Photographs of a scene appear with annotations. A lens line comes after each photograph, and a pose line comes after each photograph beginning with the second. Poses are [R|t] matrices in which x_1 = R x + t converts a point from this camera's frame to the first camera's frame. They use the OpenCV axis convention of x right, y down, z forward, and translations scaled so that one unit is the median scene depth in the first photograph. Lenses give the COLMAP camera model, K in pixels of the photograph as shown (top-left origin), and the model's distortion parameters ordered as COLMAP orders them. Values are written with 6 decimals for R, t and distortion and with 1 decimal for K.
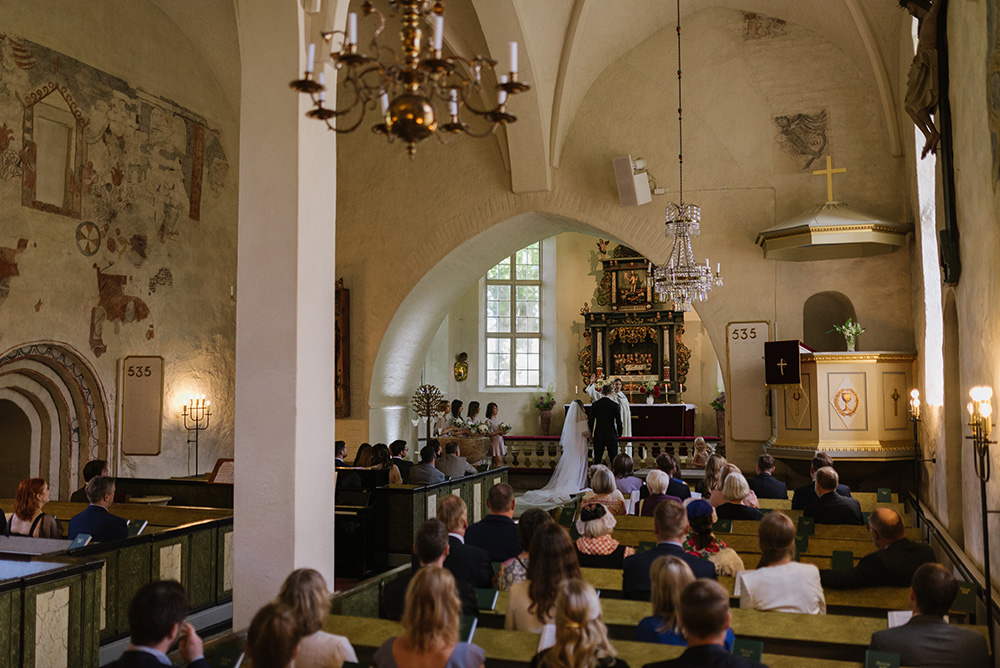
lens RADIAL K [[888.9, 0, 501.9], [0, 888.9, 329.8], [0, 0, 1]] dist [-0.000356, 0.002303]
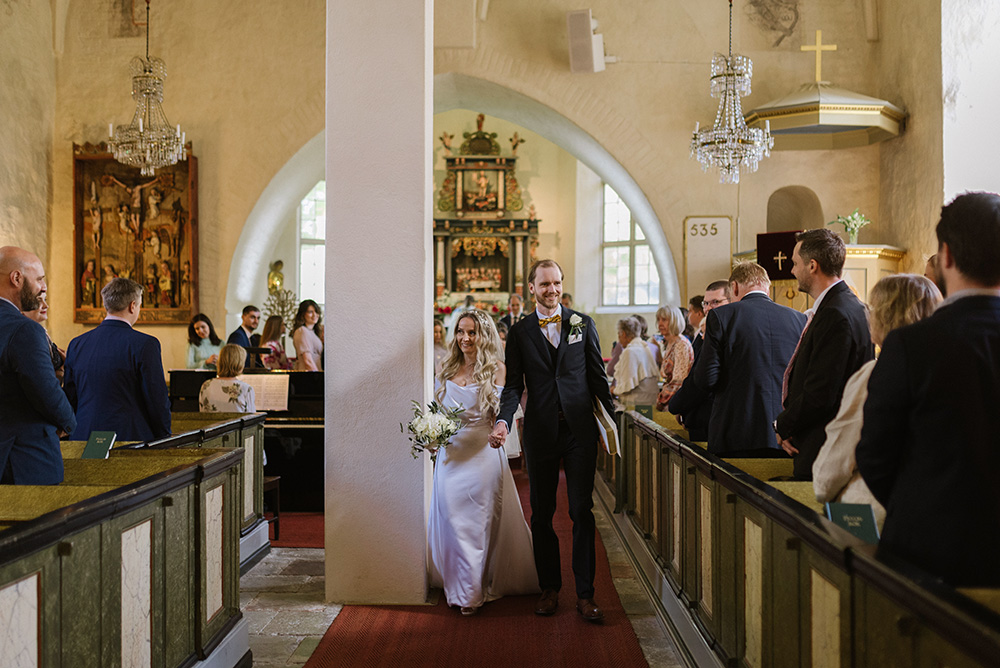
lens RADIAL K [[997.8, 0, 499.2], [0, 997.8, 337.7], [0, 0, 1]] dist [0.000304, 0.000000]
pose [[0.949443, 0.011013, 0.313746, -0.194440], [-0.031791, 0.997620, 0.061187, 0.048391], [-0.312325, -0.068068, 0.947533, 0.097528]]
